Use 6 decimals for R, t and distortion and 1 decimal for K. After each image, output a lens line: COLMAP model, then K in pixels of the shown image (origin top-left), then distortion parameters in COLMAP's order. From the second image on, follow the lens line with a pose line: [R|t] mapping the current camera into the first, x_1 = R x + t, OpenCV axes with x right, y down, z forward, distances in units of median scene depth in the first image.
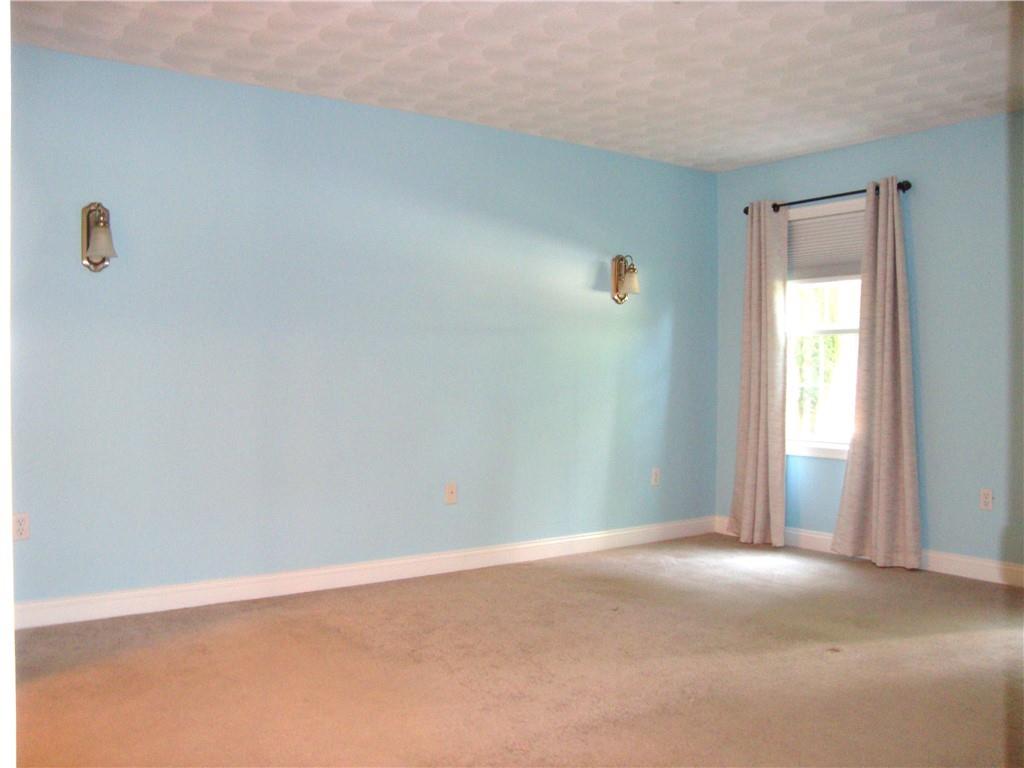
lens RADIAL K [[925.1, 0, 524.3], [0, 925.1, 387.2], [0, 0, 1]] dist [-0.208133, 0.228411]
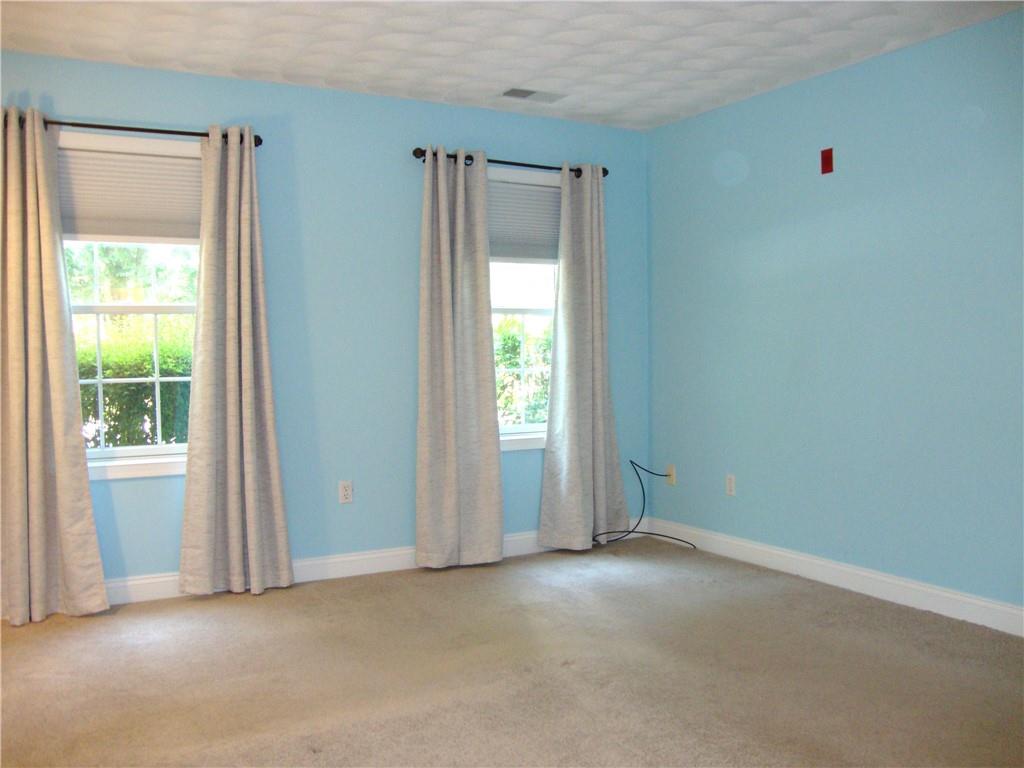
lens RADIAL K [[925.1, 0, 524.3], [0, 925.1, 387.2], [0, 0, 1]] dist [-0.208133, 0.228411]
pose [[0.110863, -0.035537, 0.993200, -0.383450], [0.035713, 0.998858, 0.031753, -0.008624], [-0.993194, 0.031950, 0.112005, 0.626130]]
